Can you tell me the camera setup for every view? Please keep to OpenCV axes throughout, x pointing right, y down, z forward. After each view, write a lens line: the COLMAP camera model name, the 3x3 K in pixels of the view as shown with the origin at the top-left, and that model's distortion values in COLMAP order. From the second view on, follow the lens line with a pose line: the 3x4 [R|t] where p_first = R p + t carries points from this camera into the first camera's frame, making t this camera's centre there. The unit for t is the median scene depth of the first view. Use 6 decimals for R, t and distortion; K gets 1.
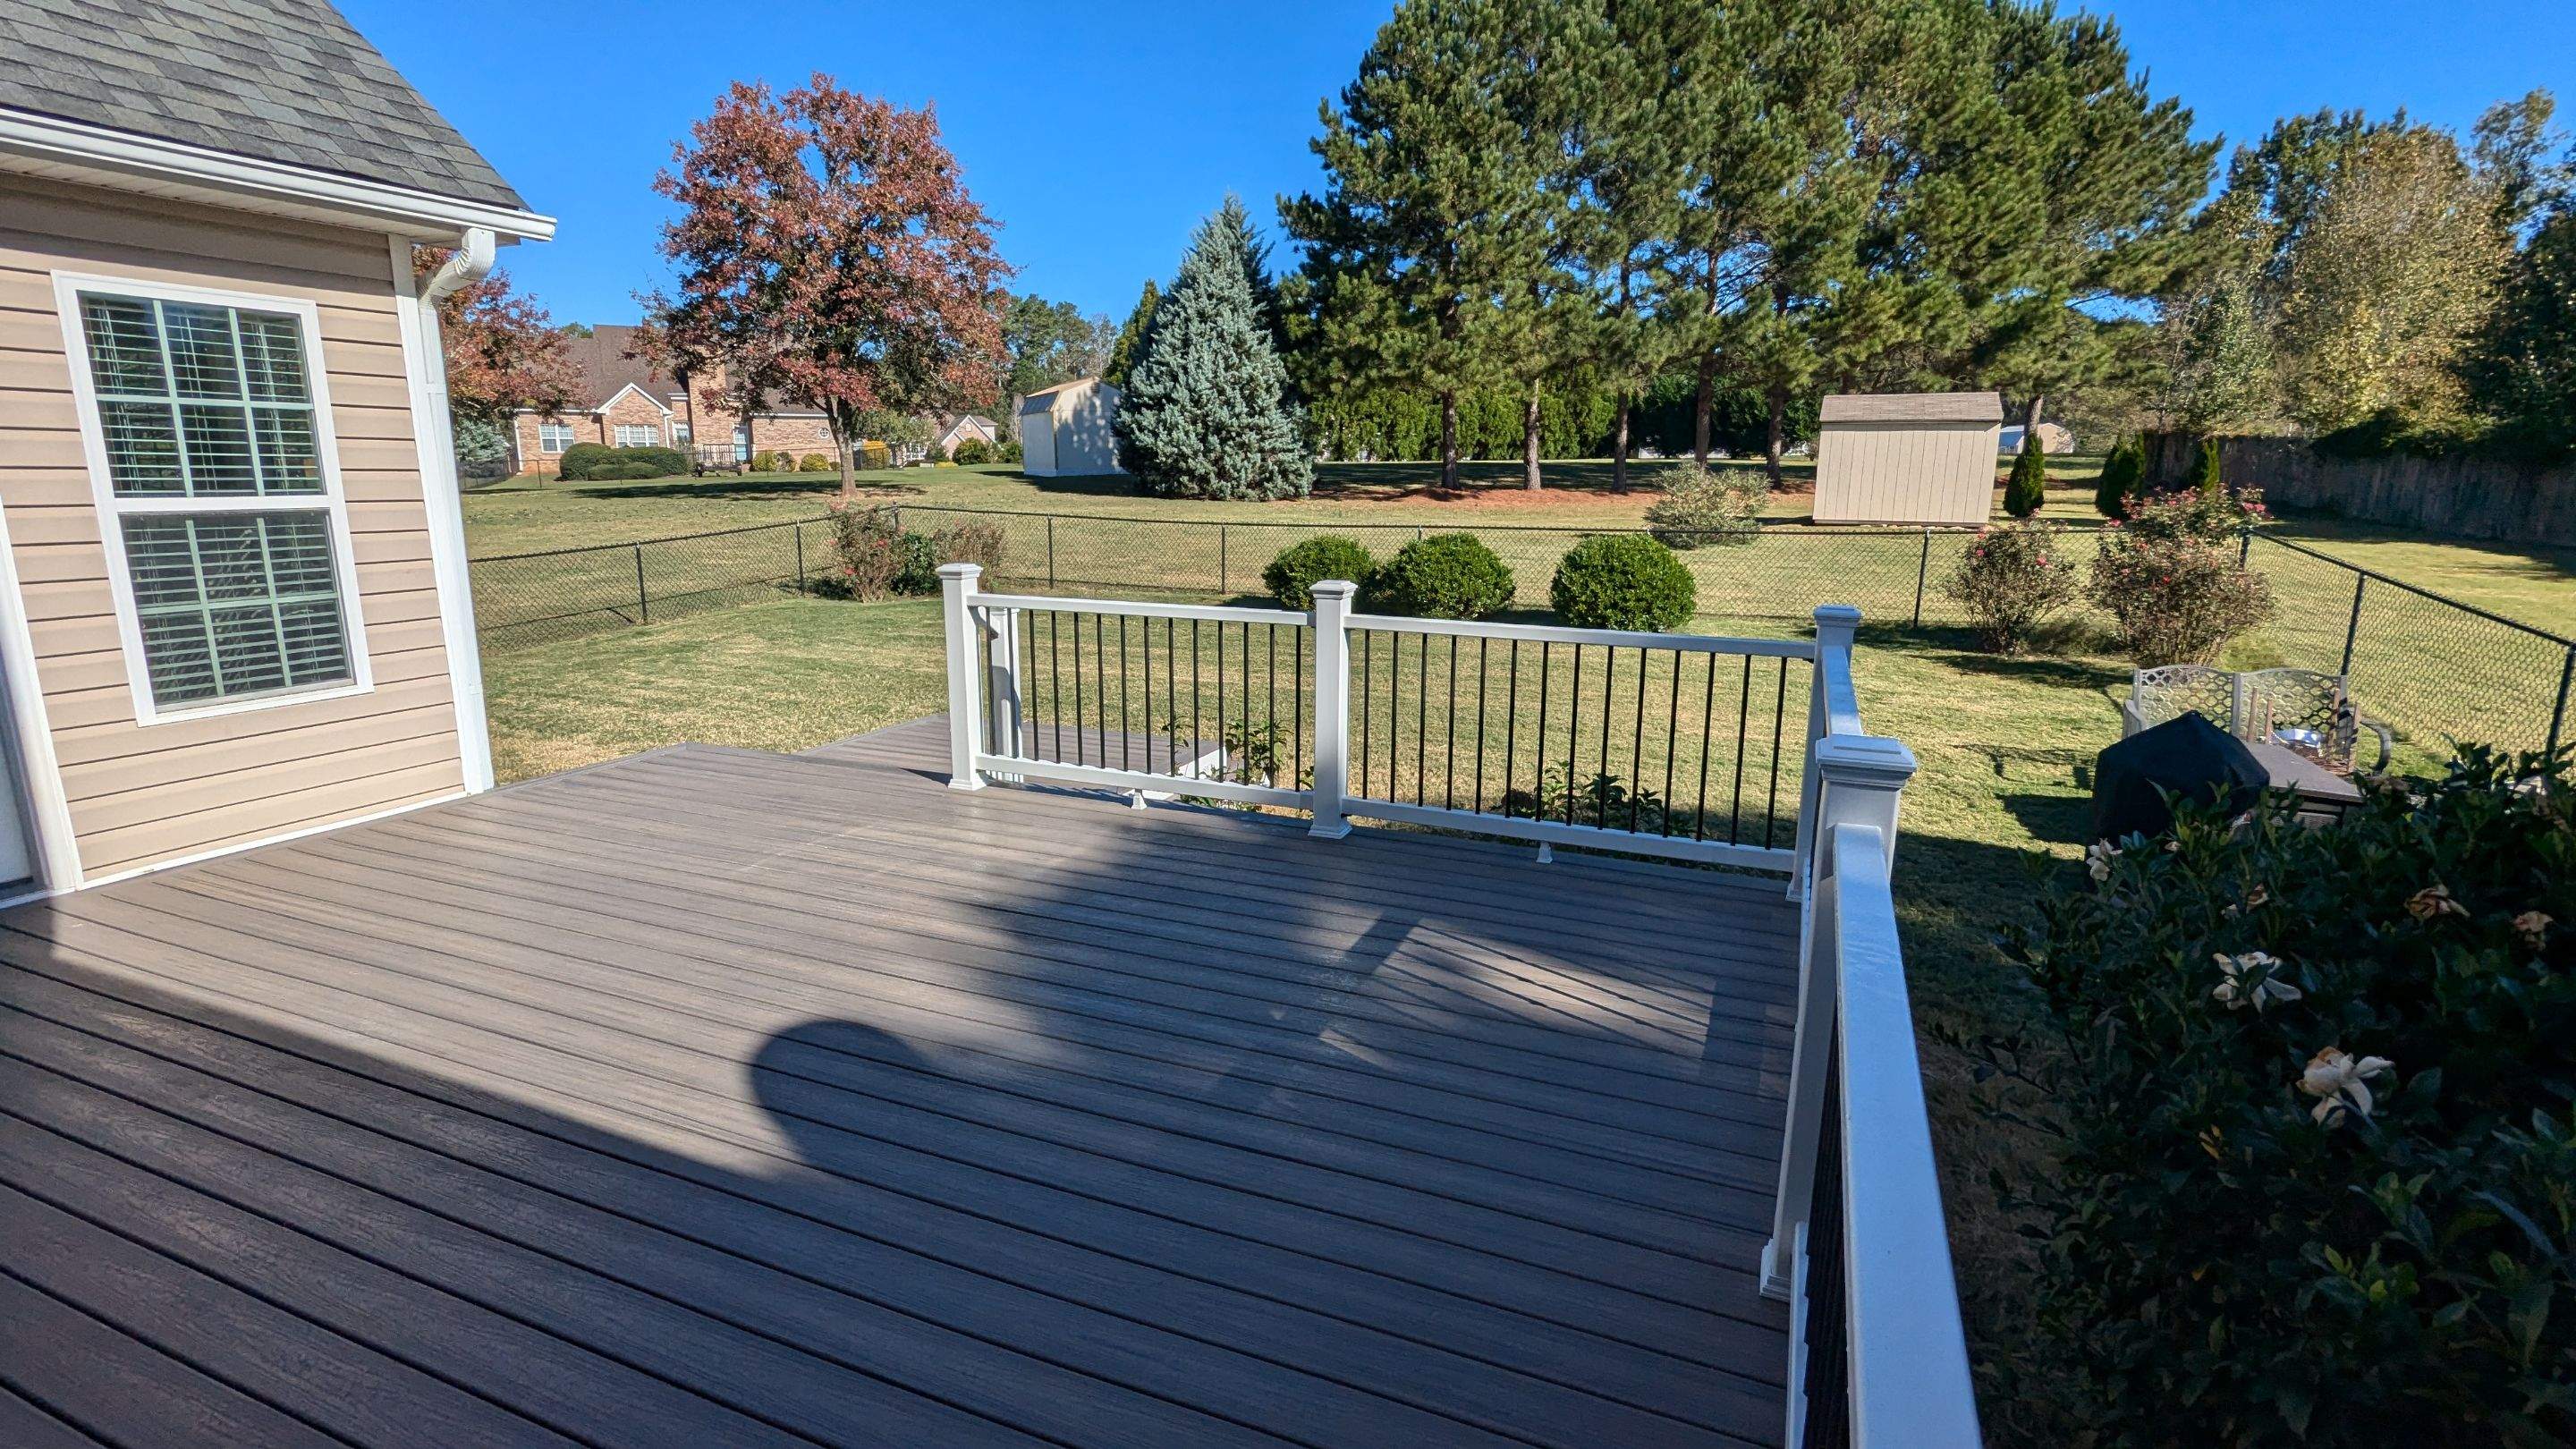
lens RADIAL K [[1217.4, 0, 1288.0], [0, 1217.4, 724.5], [0, 0, 1]] dist [-0.003049, 0.001646]
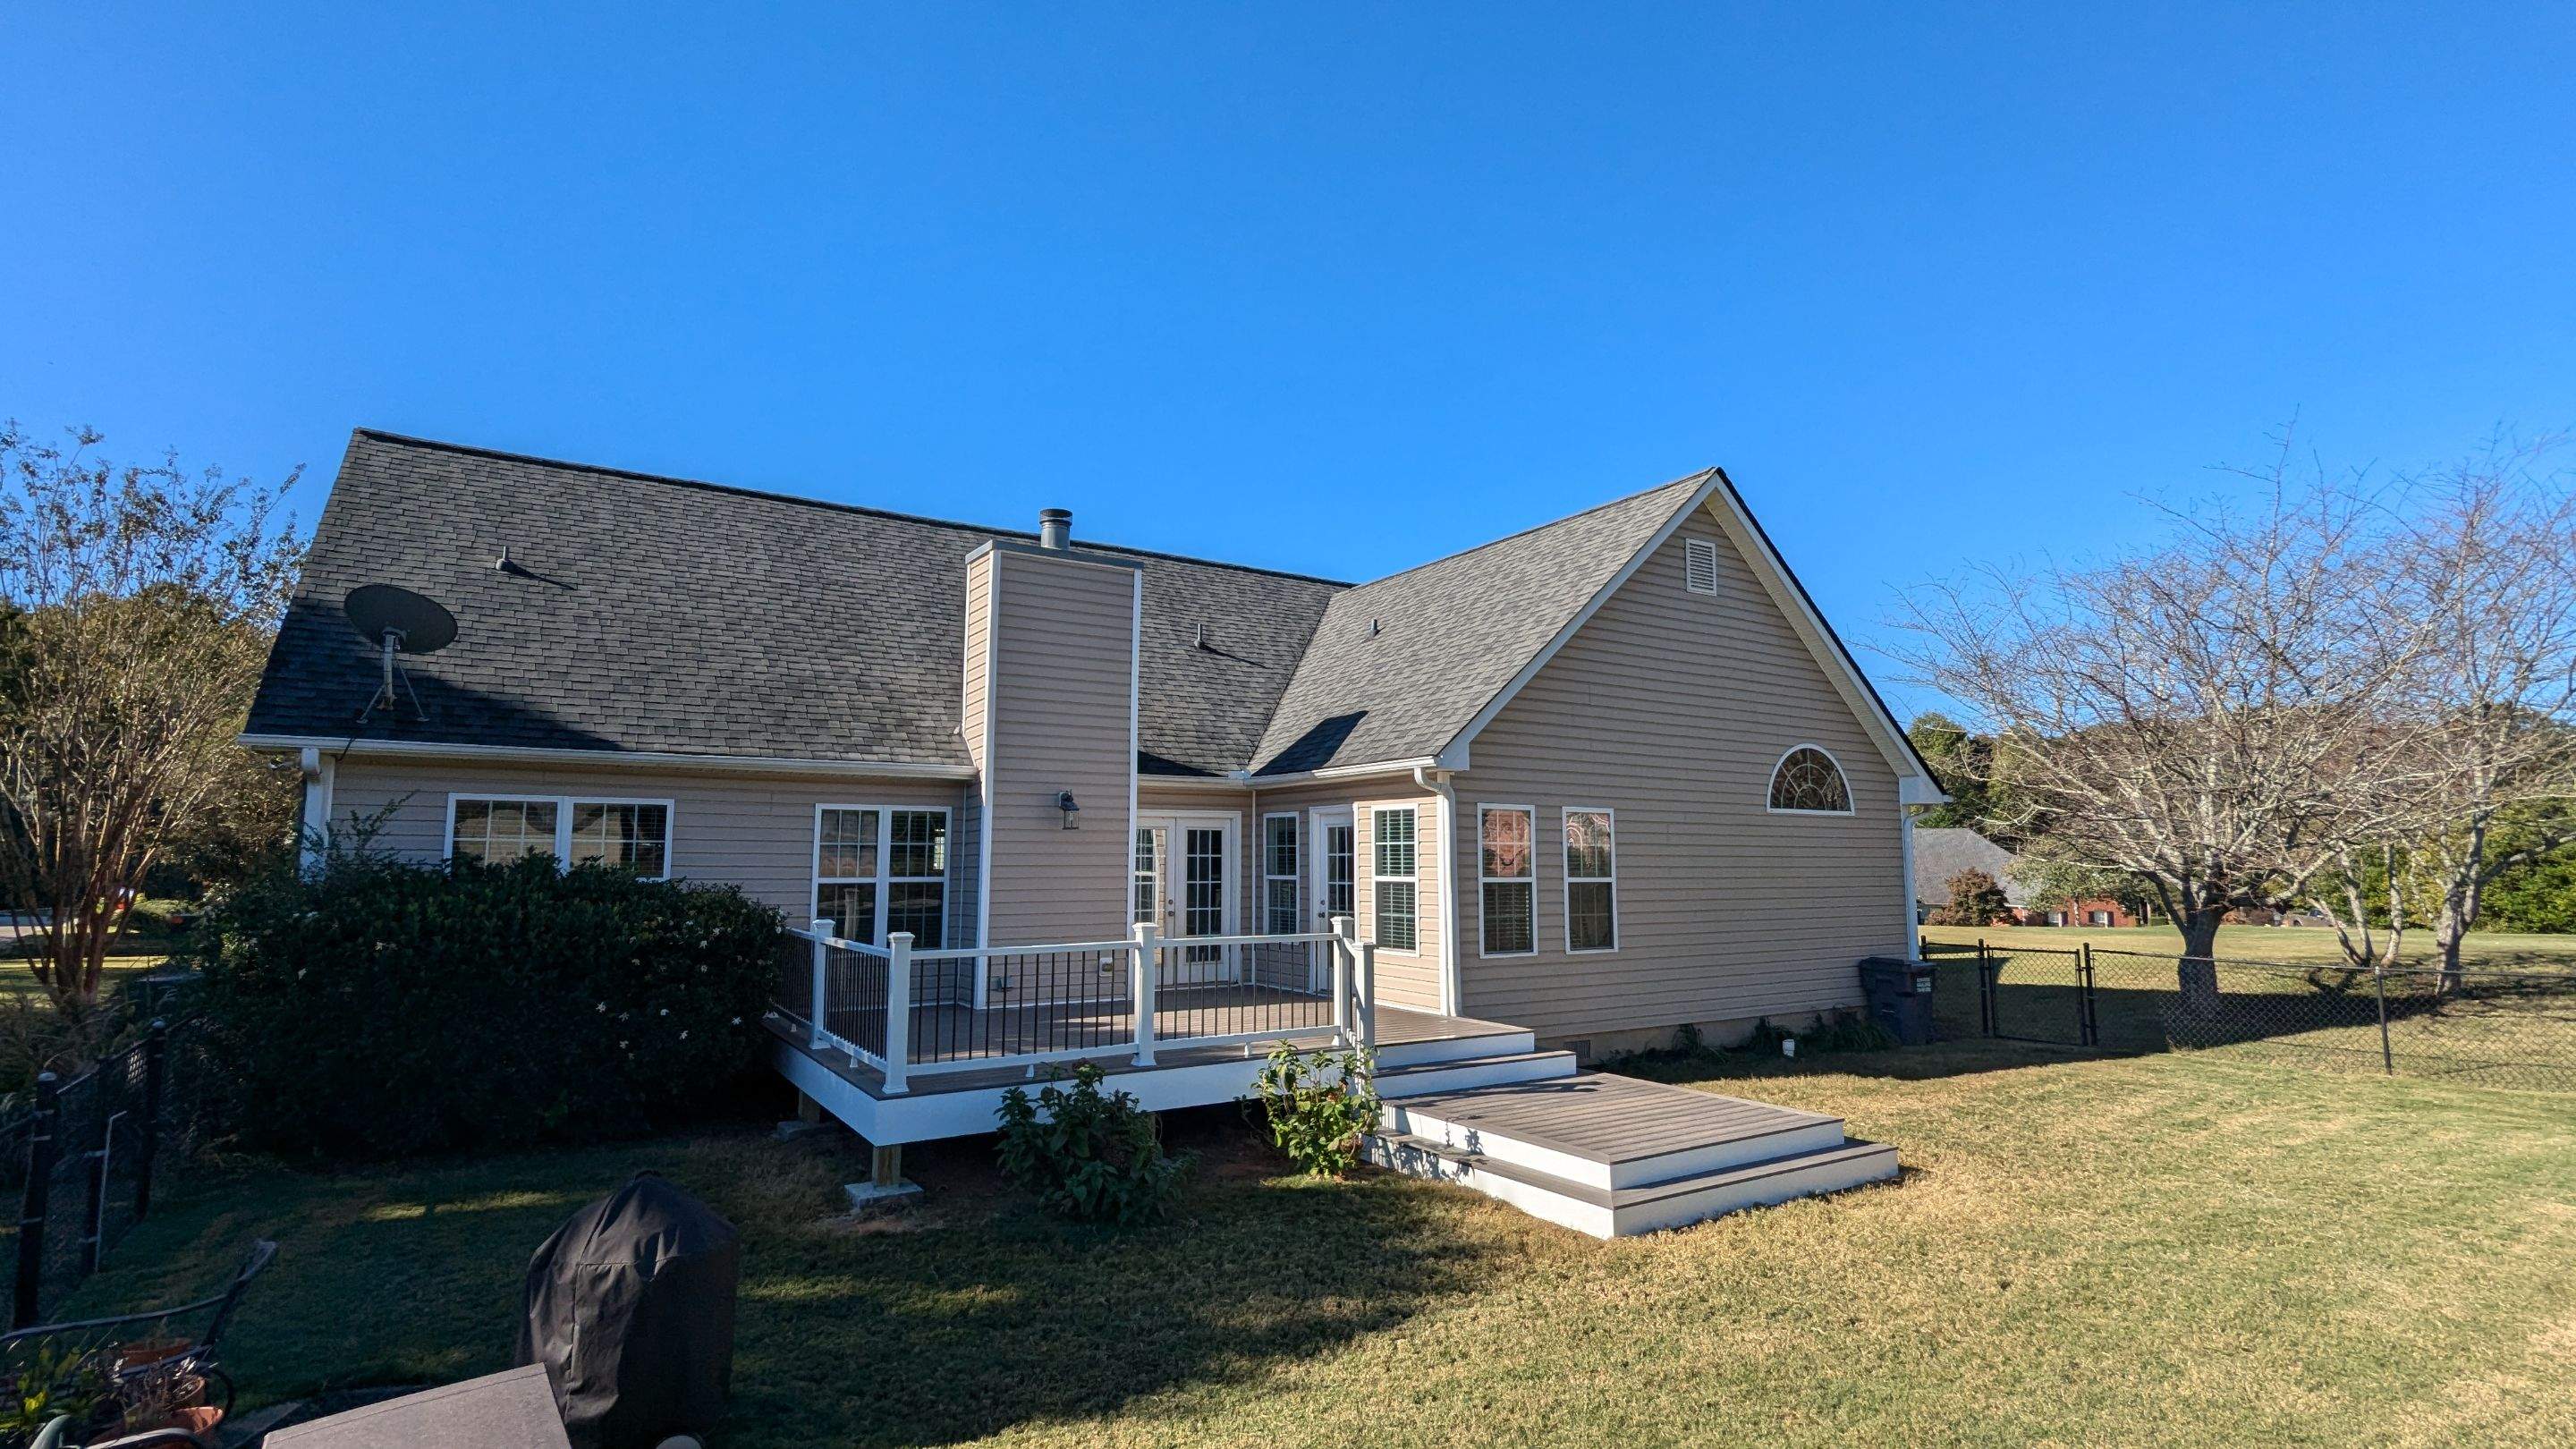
lens RADIAL K [[1217.4, 0, 1288.0], [0, 1217.4, 724.5], [0, 0, 1]] dist [-0.003049, 0.001646]
pose [[-0.563361, -0.102318, -0.819851, 0.272075], [-0.177978, 0.984034, -0.000510, -0.084078], [0.806814, 0.145628, -0.572577, 0.407282]]
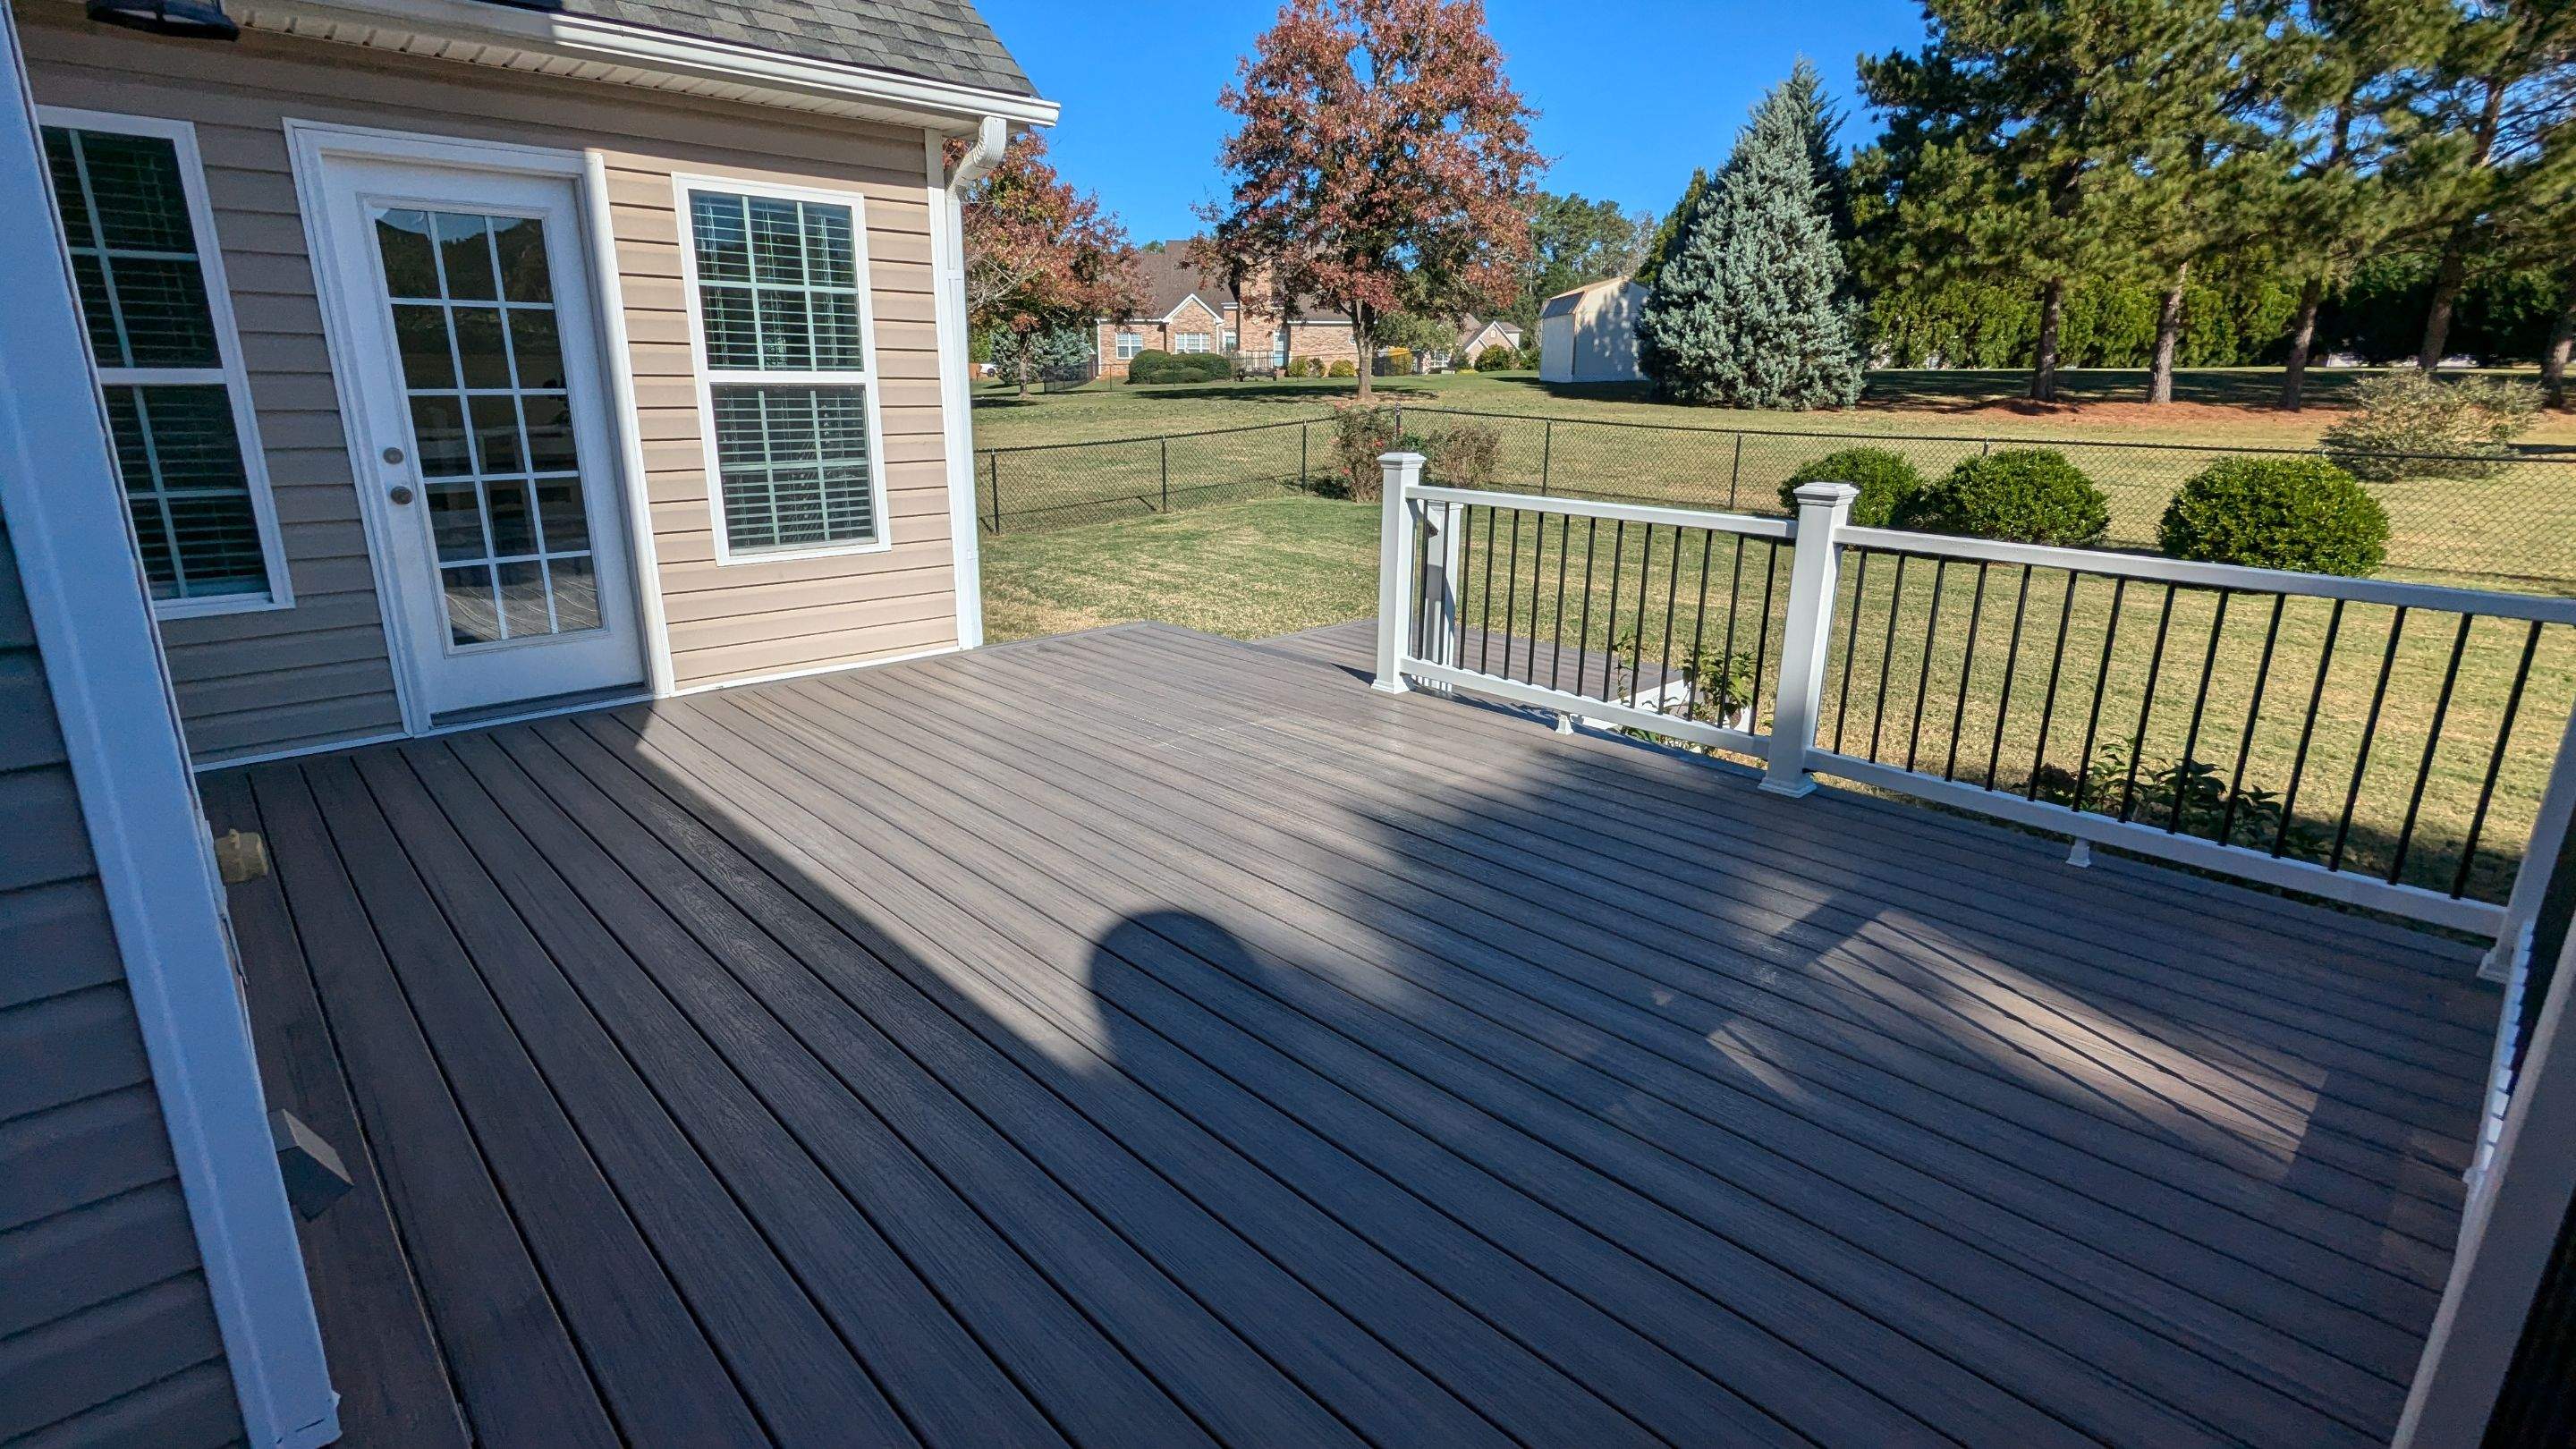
lens RADIAL K [[1217.4, 0, 1288.0], [0, 1217.4, 724.5], [0, 0, 1]] dist [-0.003049, 0.001646]
pose [[0.916019, 0.114727, -0.384378, 0.007146], [-0.087601, 0.992313, 0.087416, 0.000419], [0.391452, -0.046403, 0.919028, 0.019241]]
